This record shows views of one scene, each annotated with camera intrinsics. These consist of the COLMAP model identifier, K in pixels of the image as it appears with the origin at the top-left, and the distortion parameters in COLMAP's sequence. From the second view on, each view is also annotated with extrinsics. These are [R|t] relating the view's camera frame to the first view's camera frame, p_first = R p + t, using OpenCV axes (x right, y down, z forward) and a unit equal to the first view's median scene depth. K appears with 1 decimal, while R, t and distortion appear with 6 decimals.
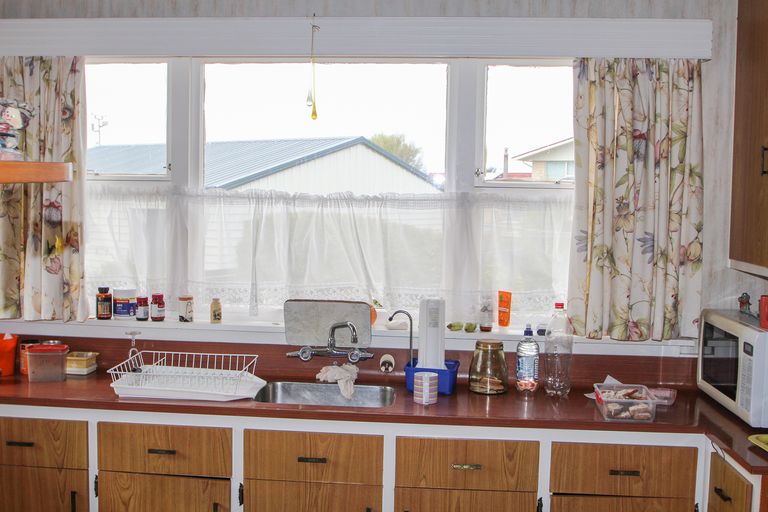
lens RADIAL K [[854.7, 0, 384.0], [0, 854.7, 256.0], [0, 0, 1]] dist [-0.003478, -0.010382]
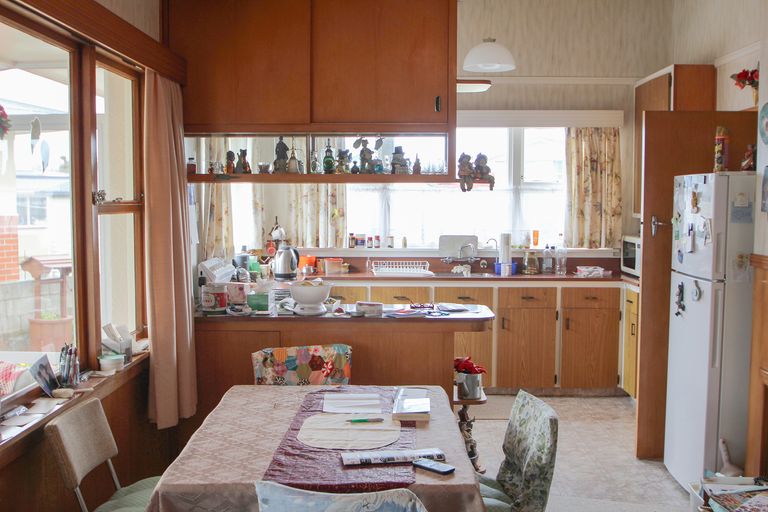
lens RADIAL K [[854.7, 0, 384.0], [0, 854.7, 256.0], [0, 0, 1]] dist [-0.003478, -0.010382]
pose [[0.998088, -0.022842, 0.057441, -0.396348], [0.022624, 0.999734, 0.004440, 0.092725], [-0.057527, -0.003132, 0.998339, -1.246168]]
